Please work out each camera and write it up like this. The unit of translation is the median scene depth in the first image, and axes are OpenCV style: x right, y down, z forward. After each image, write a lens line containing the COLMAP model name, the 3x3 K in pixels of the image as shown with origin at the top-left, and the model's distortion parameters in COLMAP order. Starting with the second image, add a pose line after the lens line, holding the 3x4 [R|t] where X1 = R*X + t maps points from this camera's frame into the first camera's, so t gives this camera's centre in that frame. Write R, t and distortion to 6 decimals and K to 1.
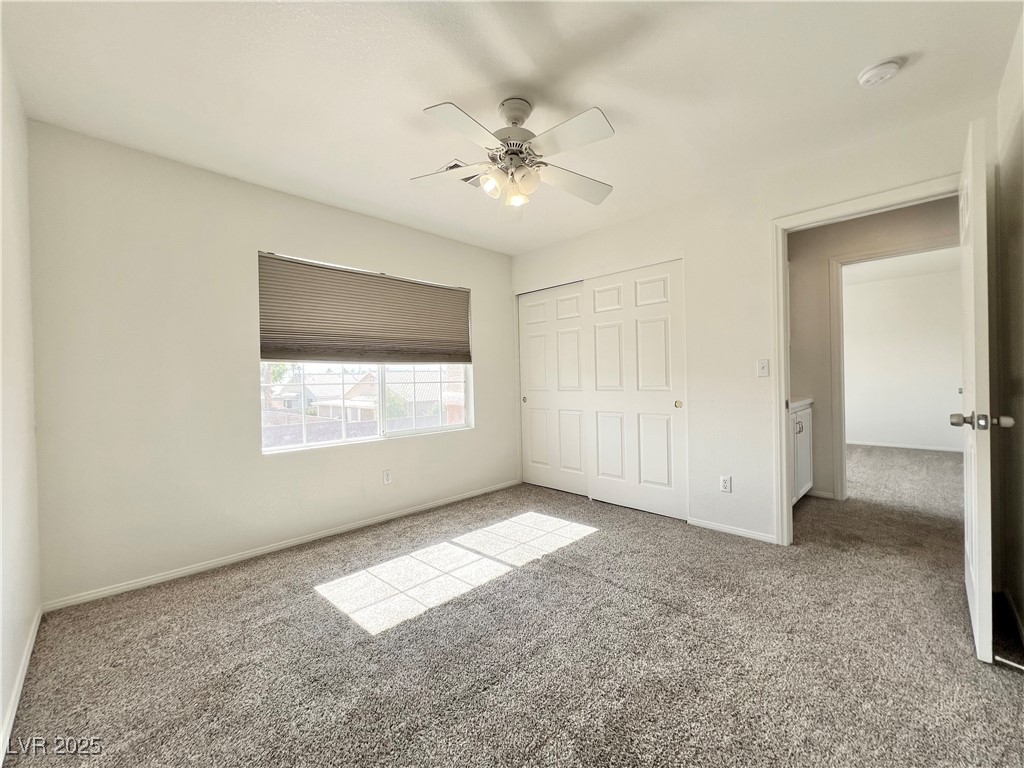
lens RADIAL K [[404.0, 0, 512.0], [0, 404.0, 384.0], [0, 0, 1]] dist [-0.000027, 0.000013]
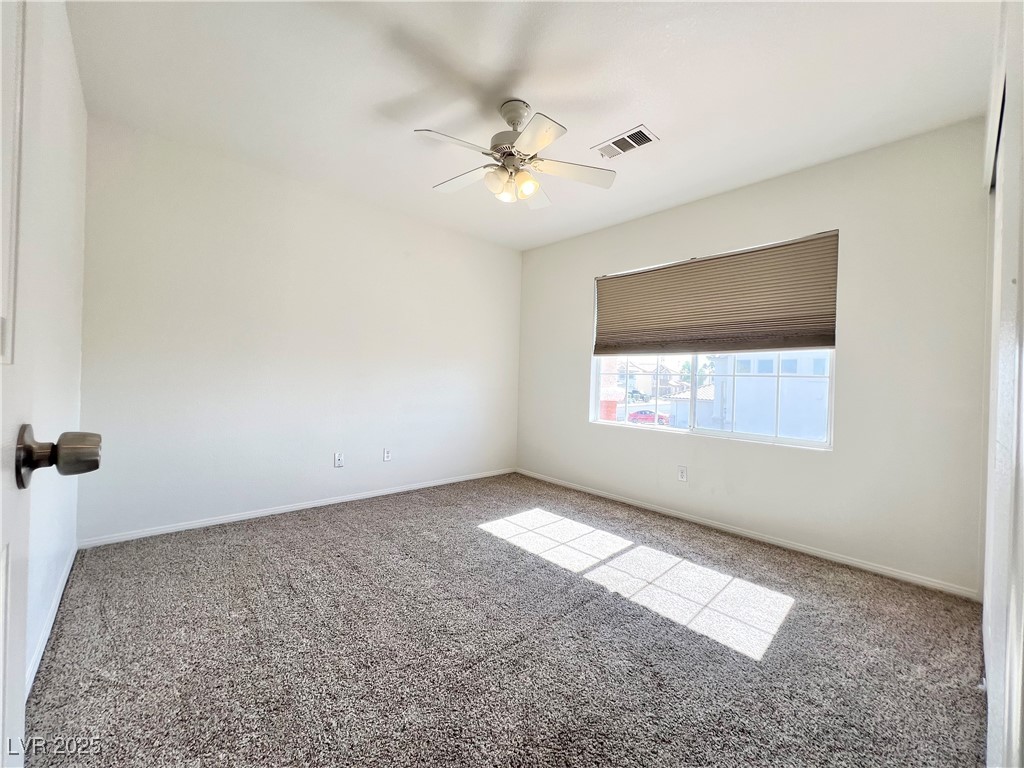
lens RADIAL K [[407.2, 0, 512.0], [0, 407.2, 384.0], [0, 0, 1]] dist [0.000137, 0.000009]
pose [[-0.026749, 0.029081, -0.999219, 0.758212], [-0.041362, 0.998689, 0.030173, 0.009227], [0.998786, 0.042137, -0.025511, 0.717333]]
